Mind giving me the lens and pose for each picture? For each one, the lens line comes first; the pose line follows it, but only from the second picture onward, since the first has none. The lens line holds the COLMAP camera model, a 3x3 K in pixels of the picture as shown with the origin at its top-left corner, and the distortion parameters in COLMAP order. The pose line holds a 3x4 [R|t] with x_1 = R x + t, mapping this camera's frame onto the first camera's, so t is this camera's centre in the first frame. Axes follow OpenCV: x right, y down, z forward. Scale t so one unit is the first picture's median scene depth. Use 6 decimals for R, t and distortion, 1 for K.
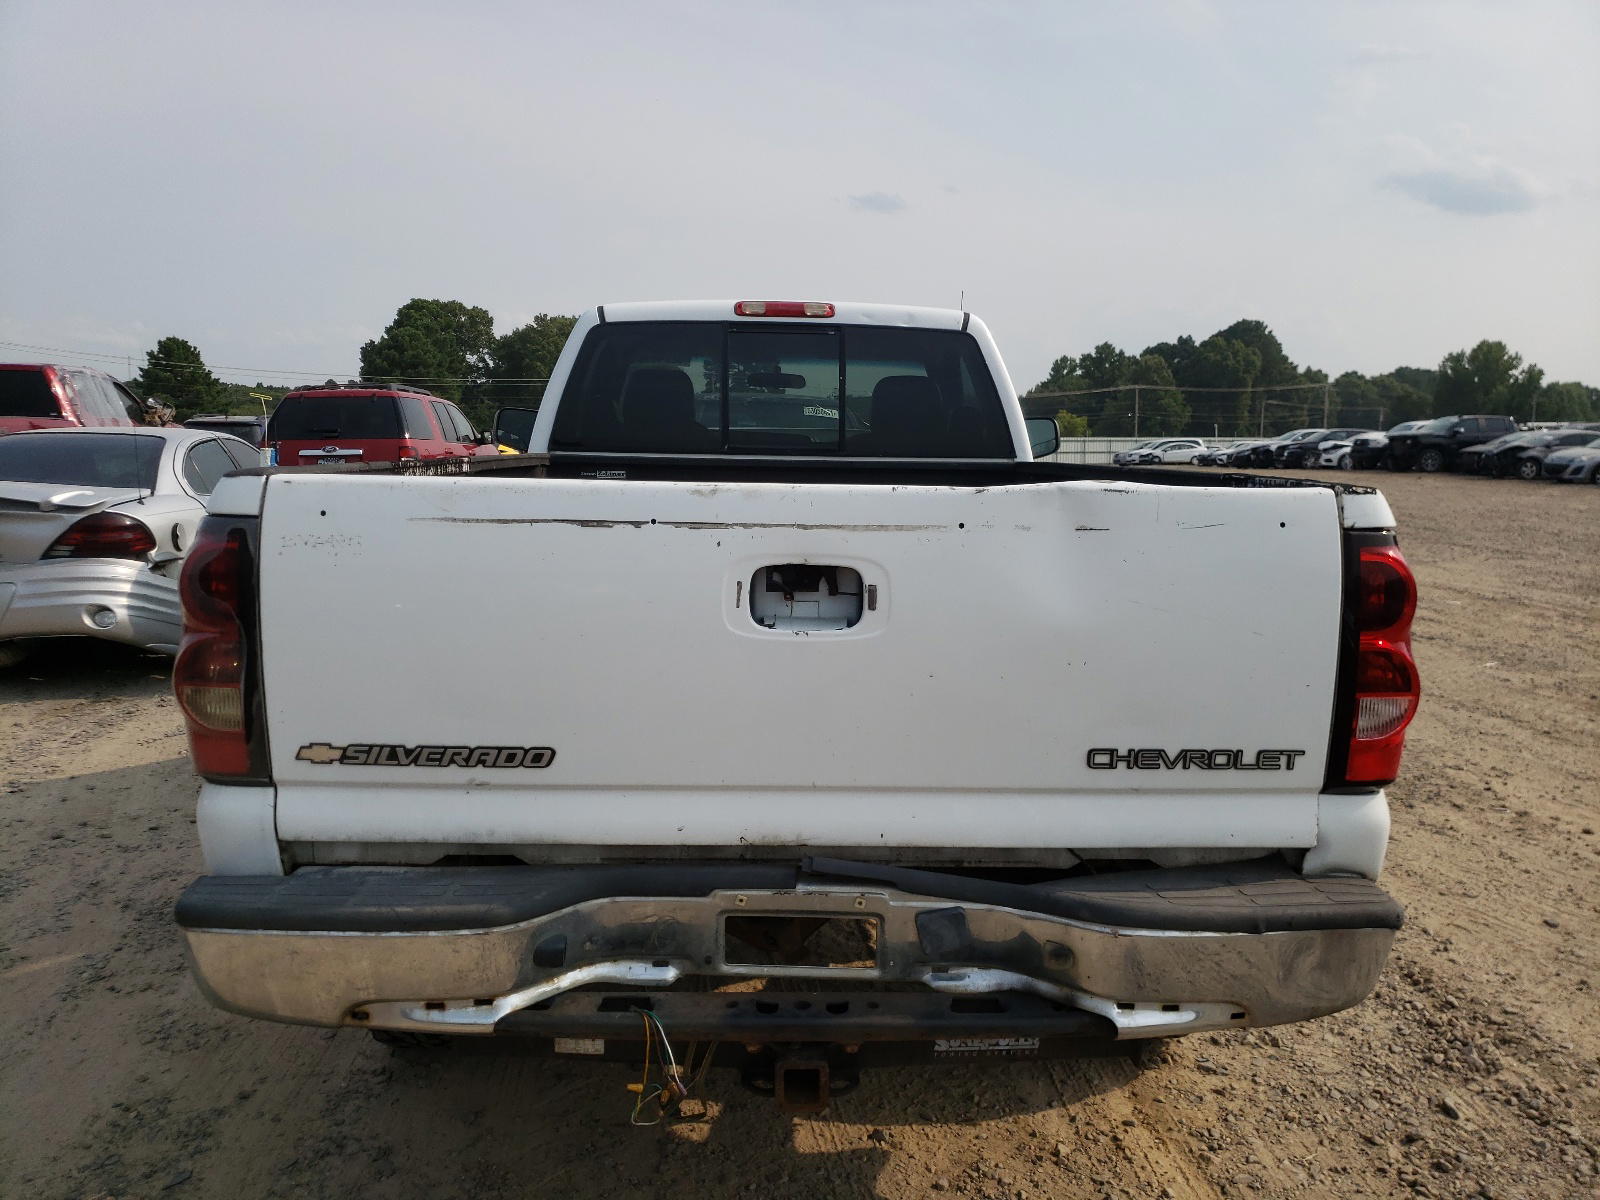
lens RADIAL K [[1271.5, 0, 785.5], [0, 1271.5, 620.7], [0, 0, 1]] dist [0.034948, -0.014388]
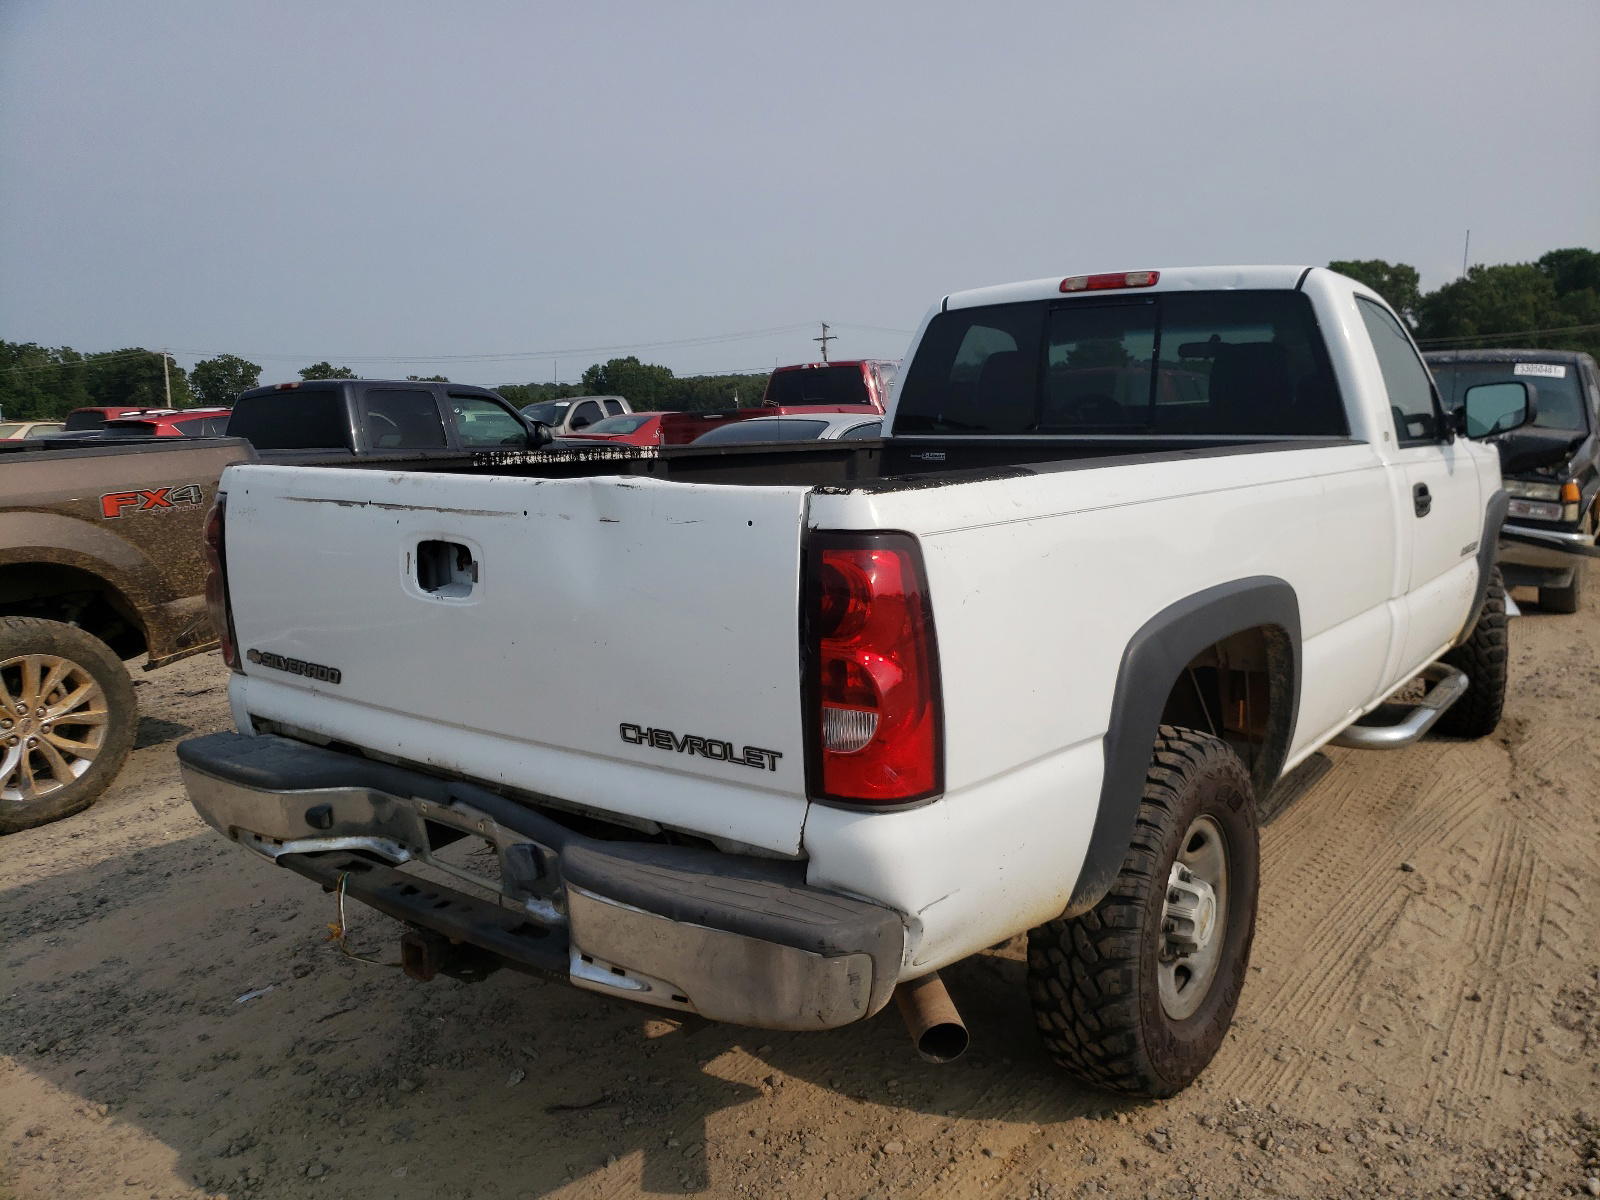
lens RADIAL K [[1246.5, 0, 800.0], [0, 1246.5, 600.0], [0, 0, 1]] dist [0.094282, -0.200938]
pose [[0.773309, 0.070420, -0.630107, 1.010811], [-0.064205, 0.997402, 0.032673, -0.047053], [0.630771, 0.015190, 0.775821, 0.268808]]
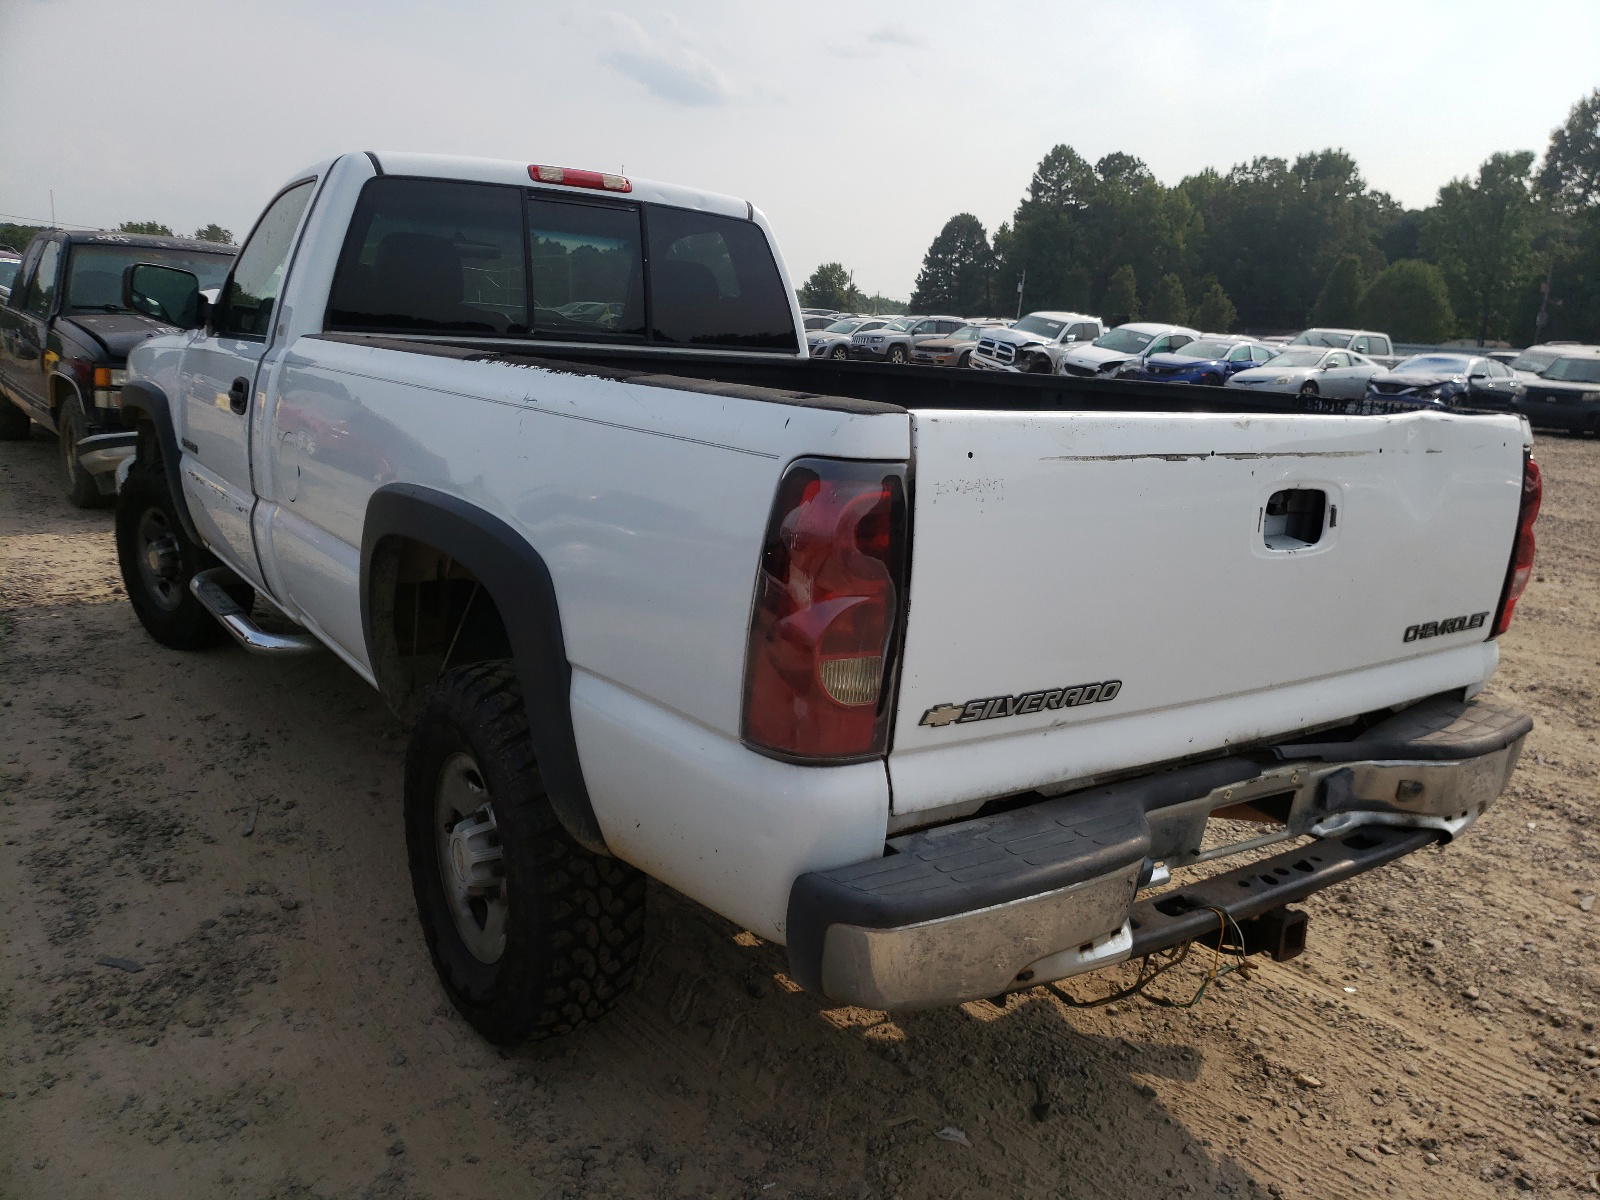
lens RADIAL K [[1246.5, 0, 800.0], [0, 1246.5, 600.0], [0, 0, 1]] dist [0.094282, -0.200938]
pose [[0.828024, -0.089138, 0.553562, -0.928049], [0.034868, 0.993557, 0.107832, -0.078470], [-0.559608, -0.069986, 0.825797, 0.313755]]
